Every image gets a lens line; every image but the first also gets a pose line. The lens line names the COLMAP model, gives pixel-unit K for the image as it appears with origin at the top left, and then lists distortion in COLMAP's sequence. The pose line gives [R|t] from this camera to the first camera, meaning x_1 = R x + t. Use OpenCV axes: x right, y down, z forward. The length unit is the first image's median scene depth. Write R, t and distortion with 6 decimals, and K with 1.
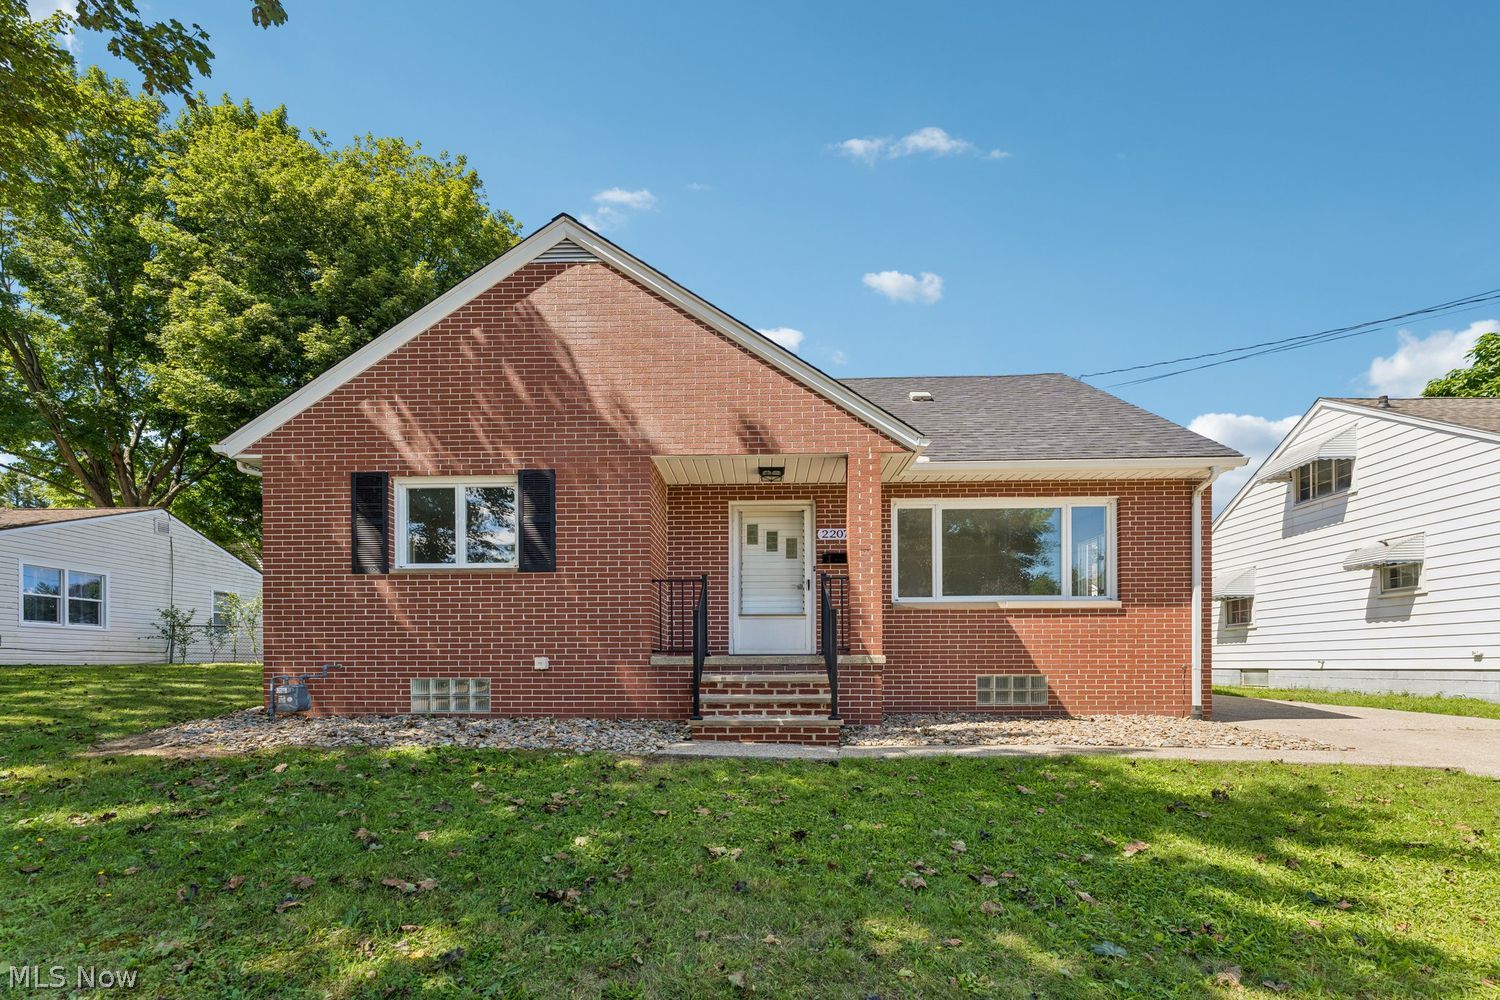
lens RADIAL K [[606.9, 0, 736.5], [0, 606.9, 504.1], [0, 0, 1]] dist [-0.001247, -0.000256]
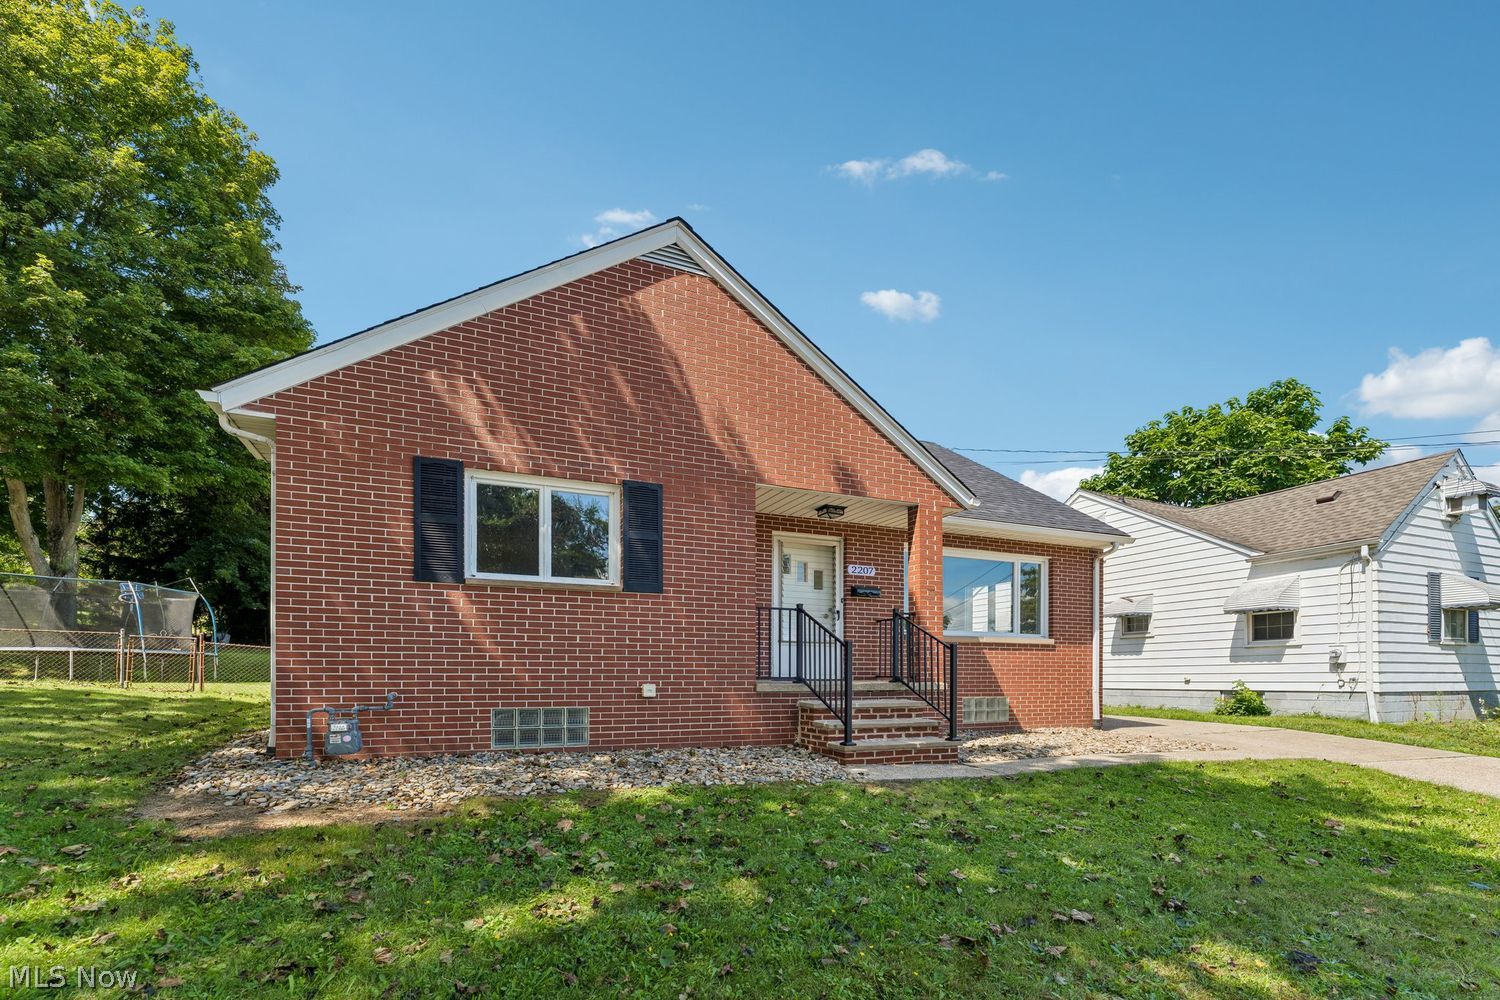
lens RADIAL K [[606.9, 0, 714.1], [0, 606.9, 513.8], [0, 0, 1]] dist [-0.001247, -0.000256]
pose [[0.918198, 0.106618, 0.381504, -0.555418], [-0.104675, 0.994169, -0.025907, 0.004109], [-0.382041, -0.016146, 0.924004, 0.089121]]
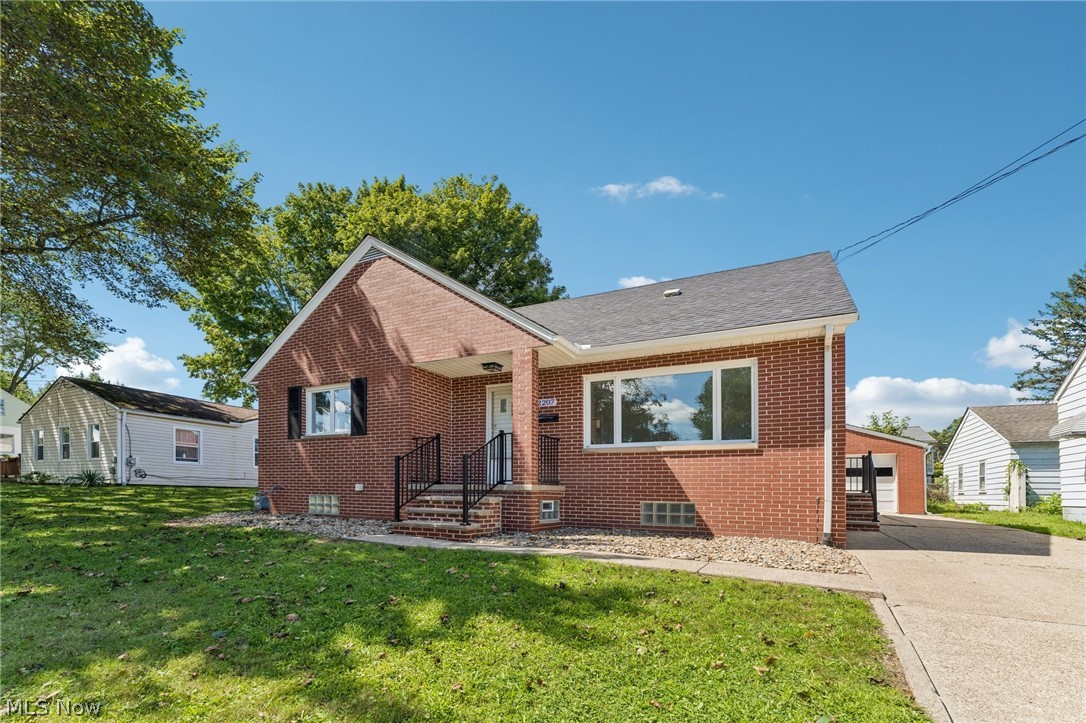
lens RADIAL K [[439.4, 0, 580.1], [0, 439.4, 360.3], [0, 0, 1]] dist [-0.001247, -0.000256]
pose [[0.921458, -0.096678, -0.376255, 0.700464], [0.080649, 0.995044, -0.058164, 0.017402], [0.380014, 0.023251, 0.924689, 0.044792]]
